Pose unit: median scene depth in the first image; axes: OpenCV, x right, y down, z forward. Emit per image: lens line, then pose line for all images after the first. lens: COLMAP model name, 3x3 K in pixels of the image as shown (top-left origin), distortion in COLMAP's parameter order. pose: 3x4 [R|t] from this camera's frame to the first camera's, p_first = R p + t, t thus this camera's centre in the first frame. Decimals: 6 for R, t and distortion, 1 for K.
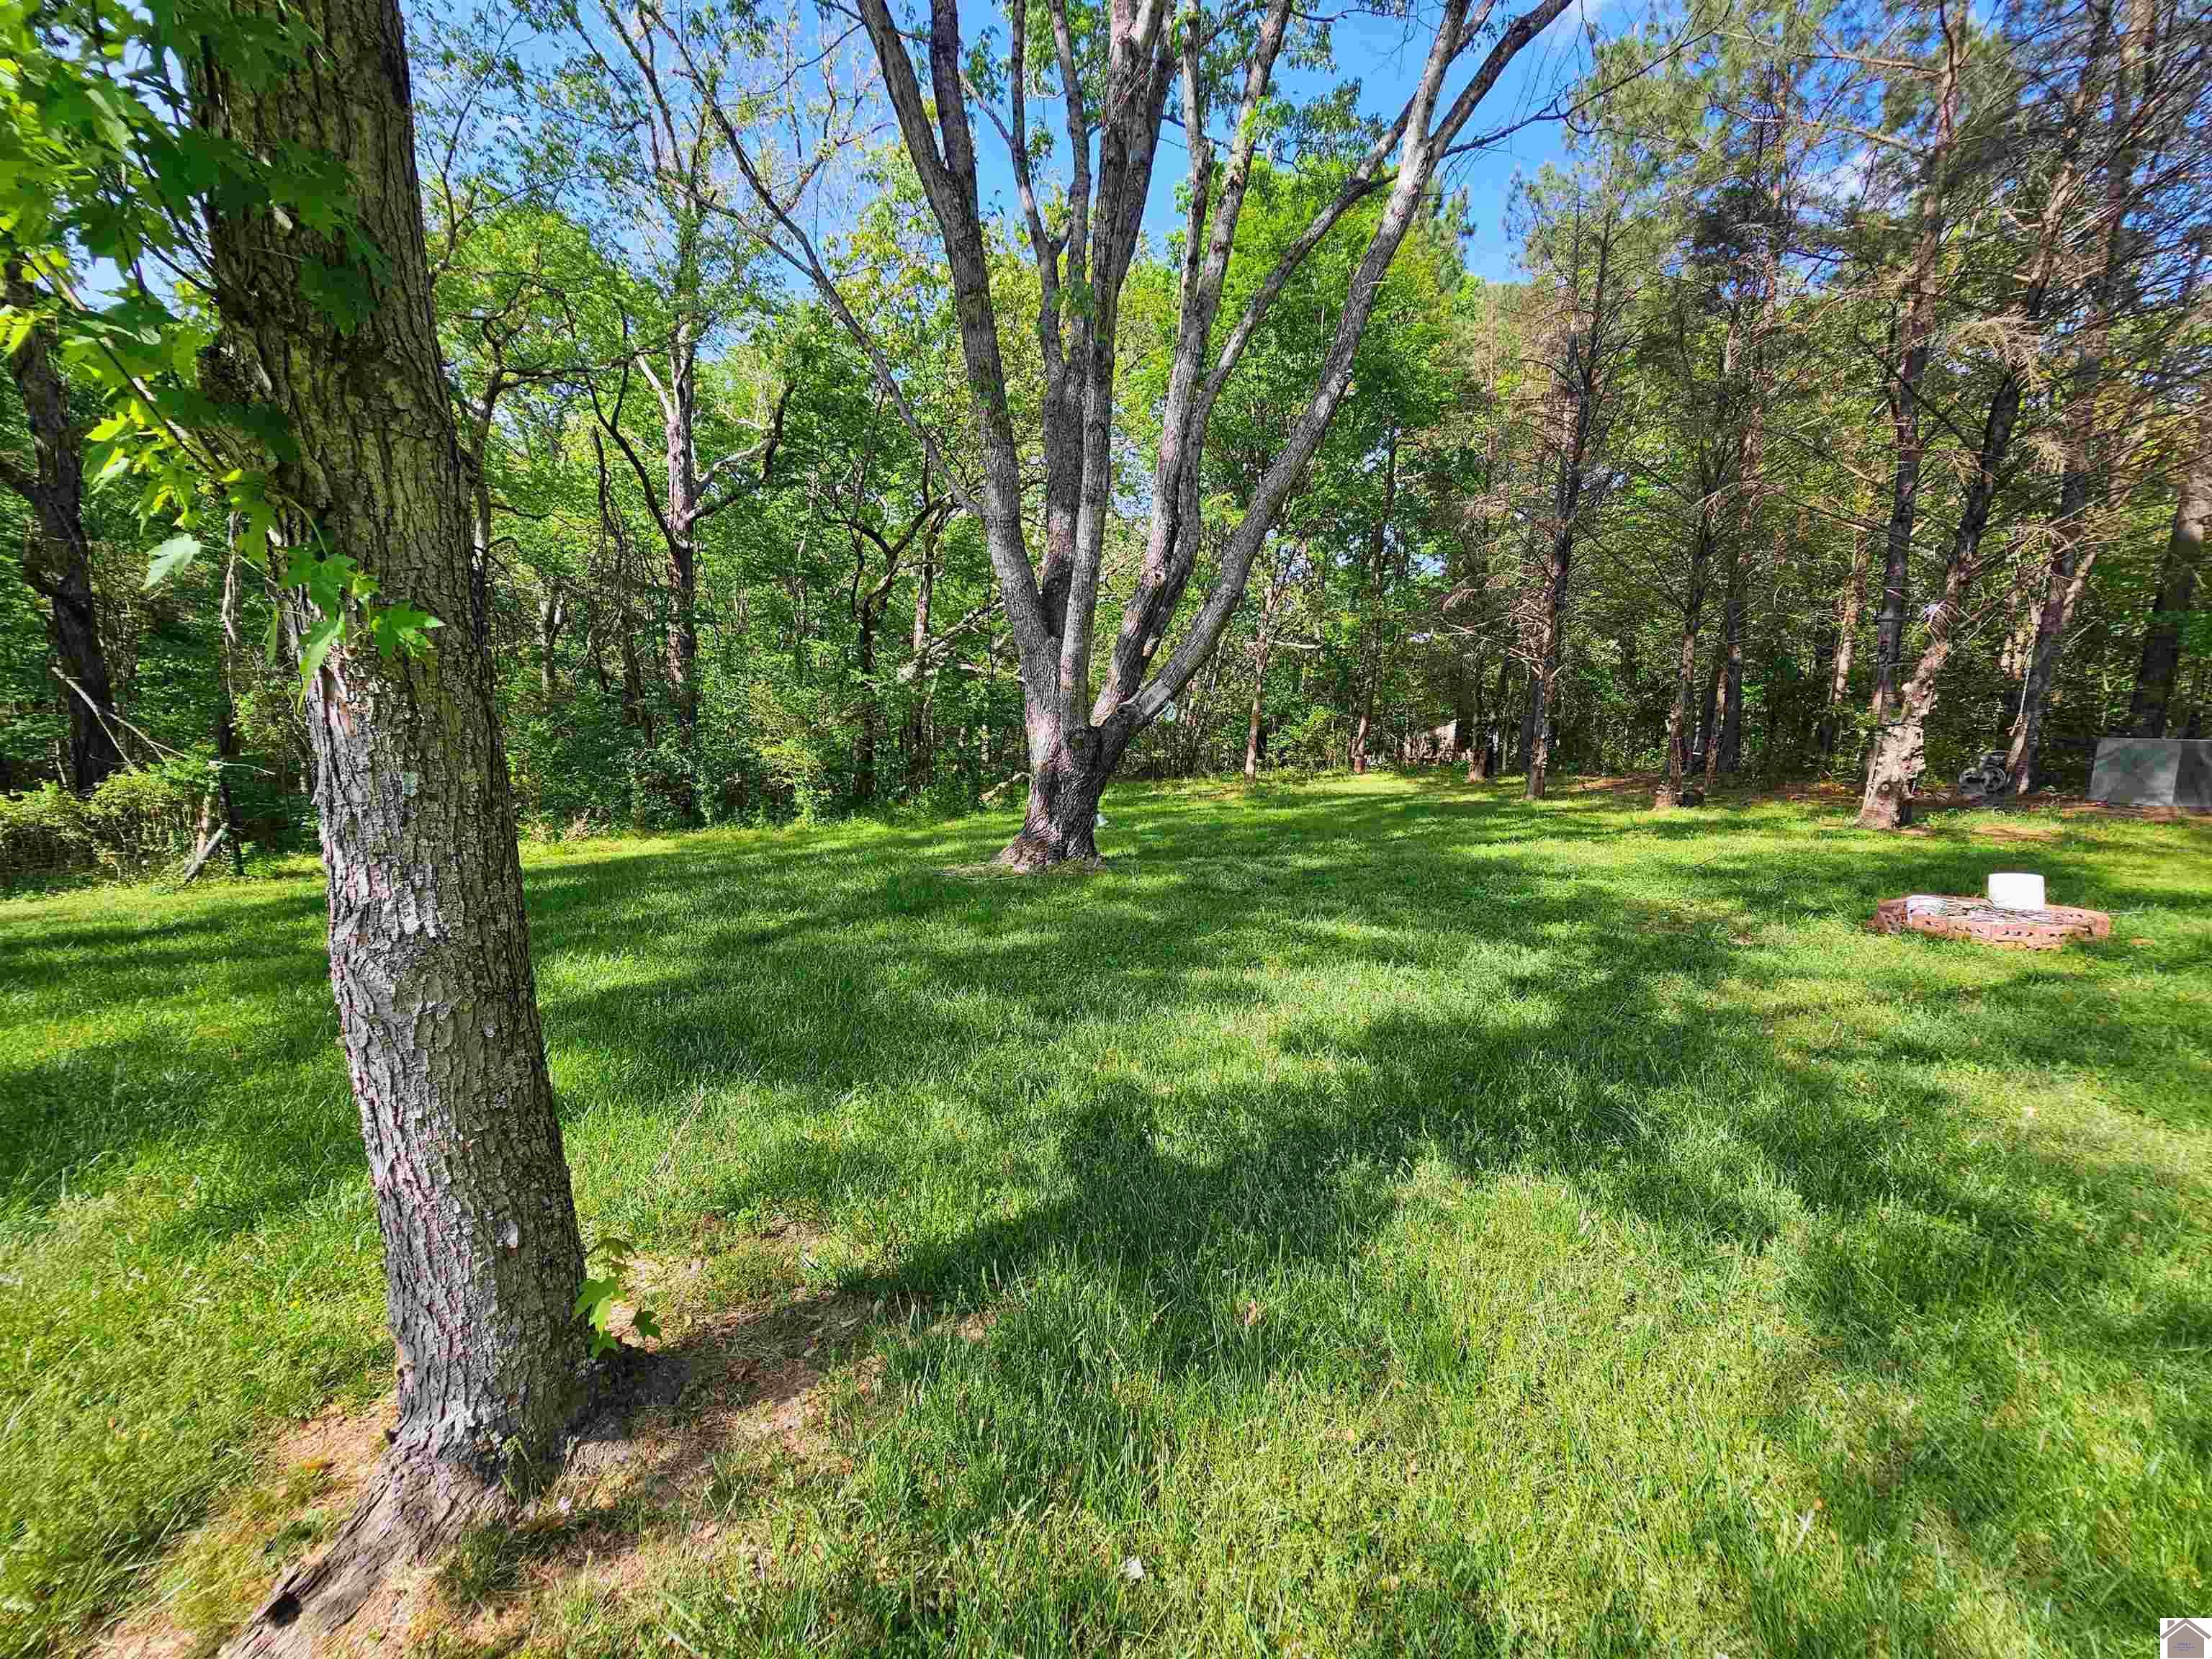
lens RADIAL K [[883.4, 0, 1106.0], [0, 883.4, 829.5], [0, 0, 1]] dist [0.001103, -0.004089]
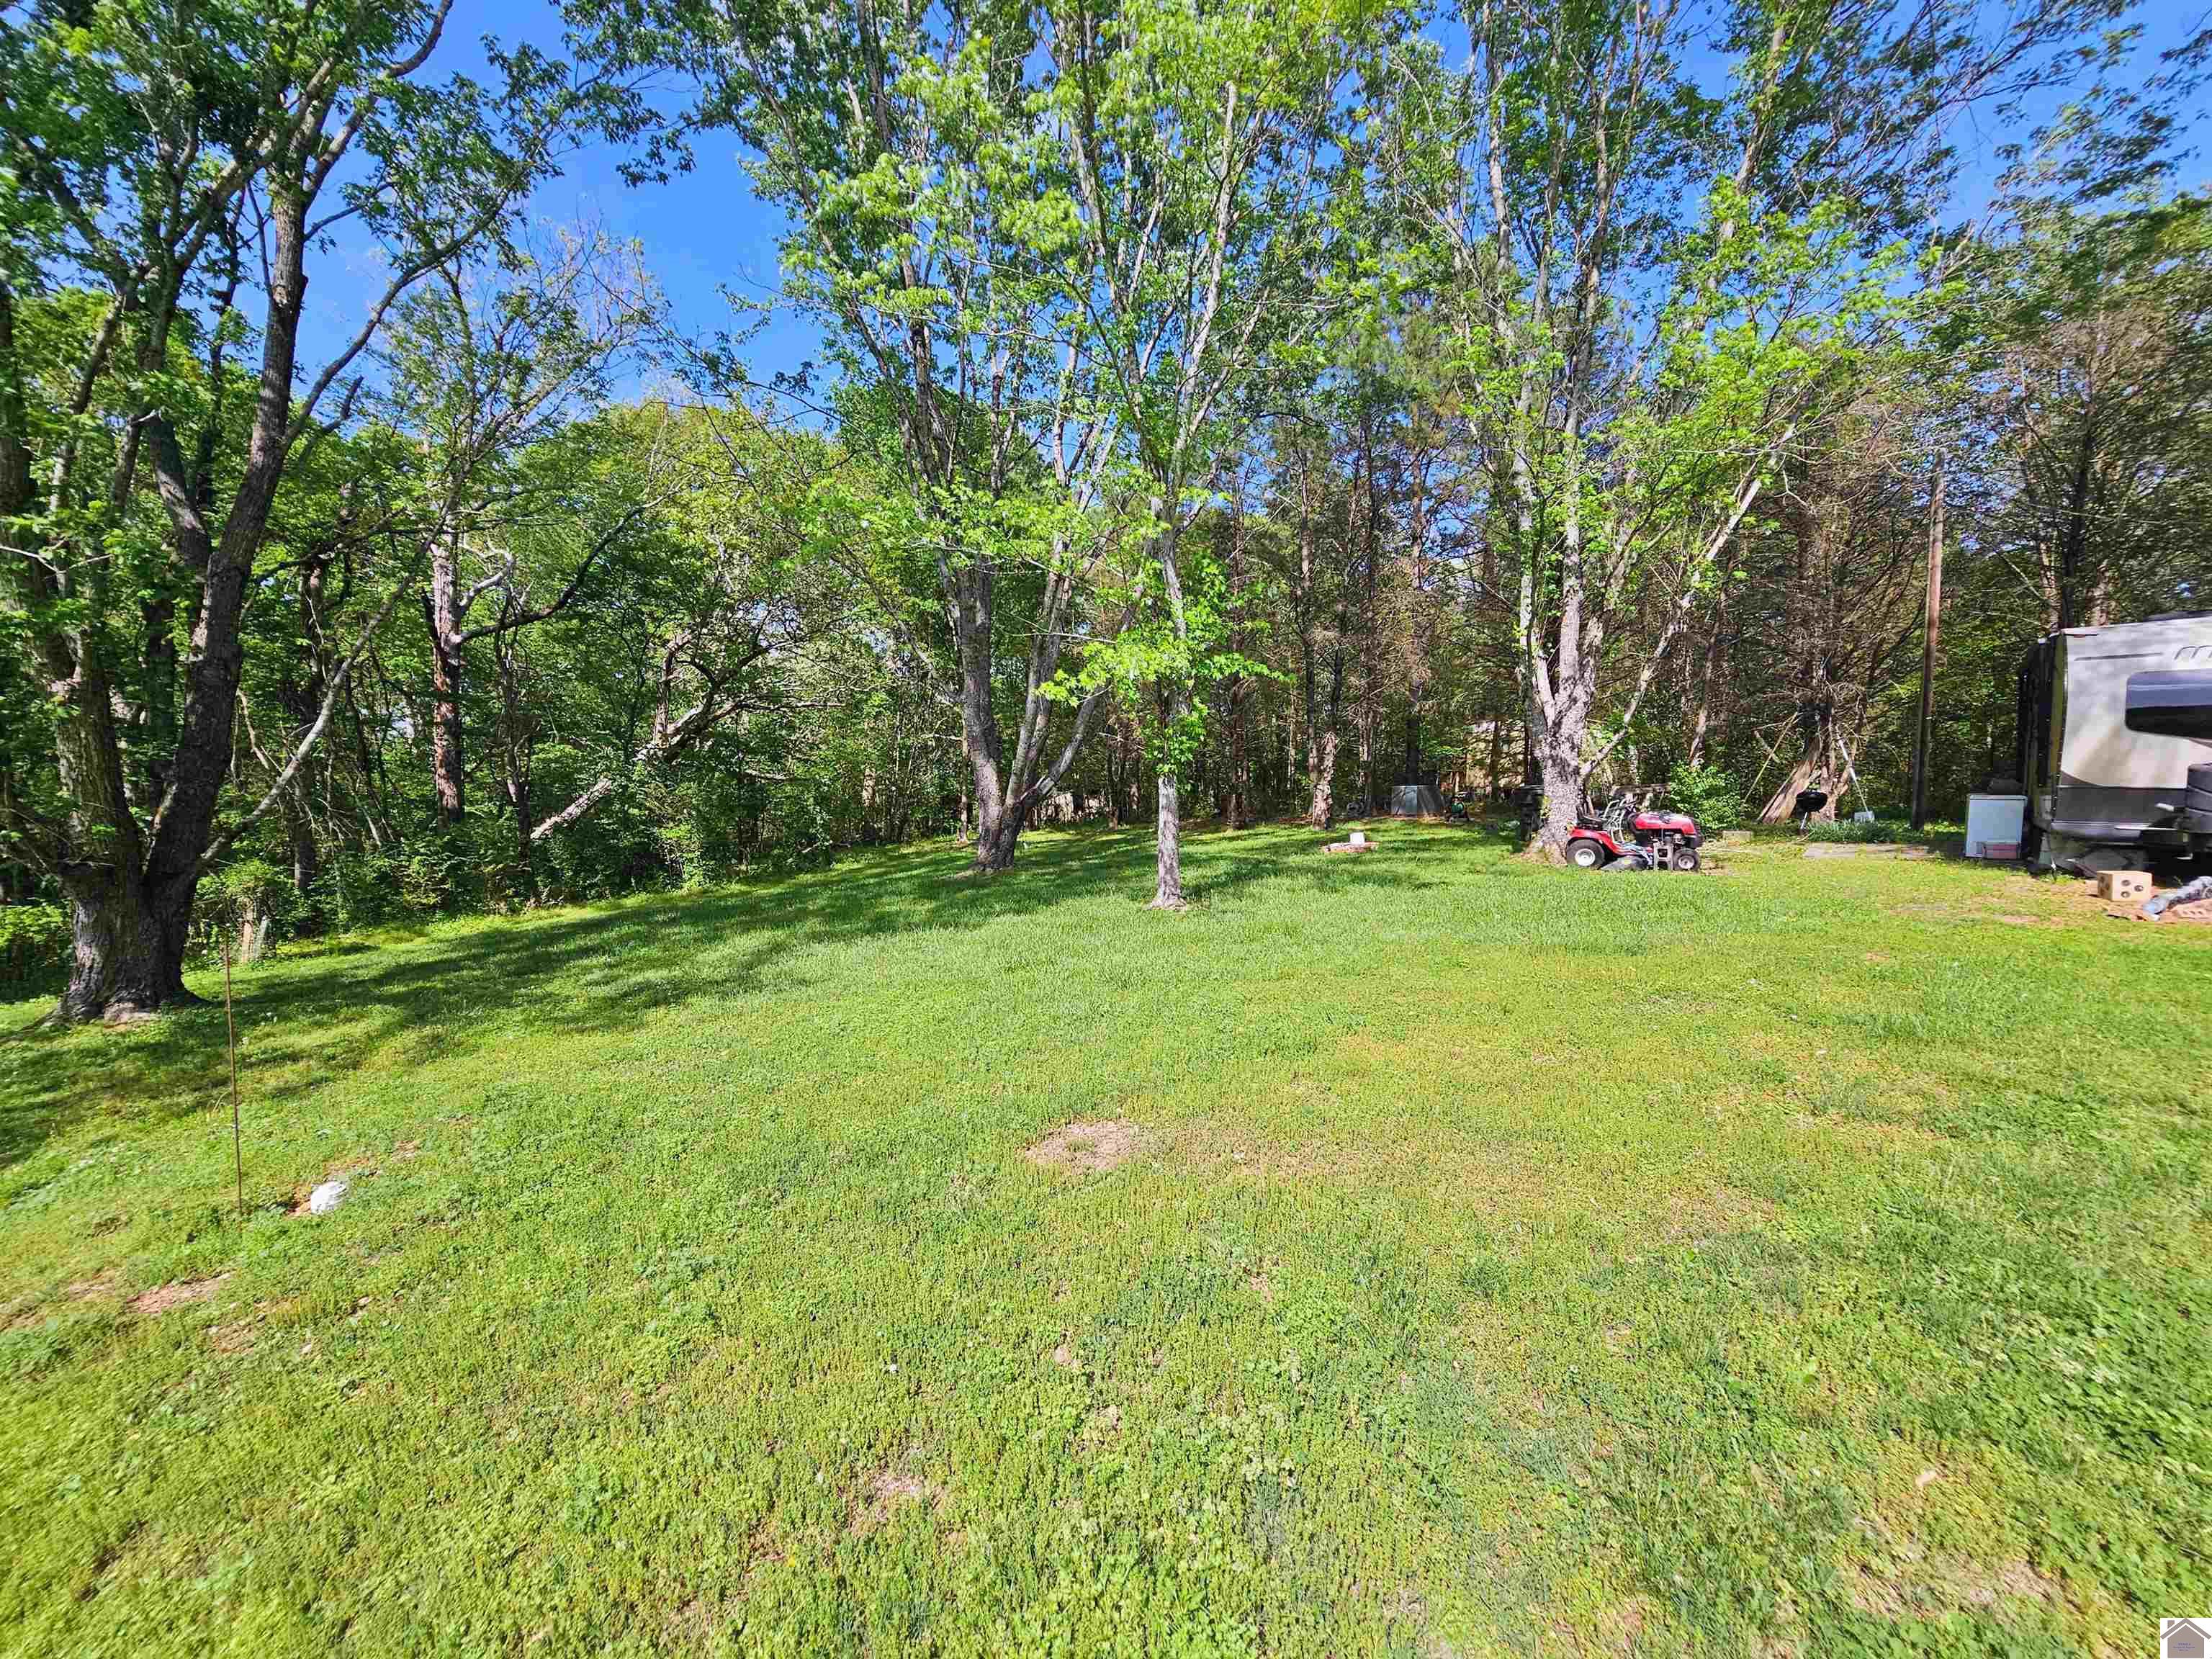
lens RADIAL K [[895.5, 0, 1096.4], [0, 895.5, 839.1], [0, 0, 1]] dist [0.000246, -0.005320]
pose [[0.886879, -0.068575, 0.456884, -0.427365], [0.104210, 0.993130, -0.053226, 0.059717], [-0.450095, 0.094817, 0.887933, -0.509642]]
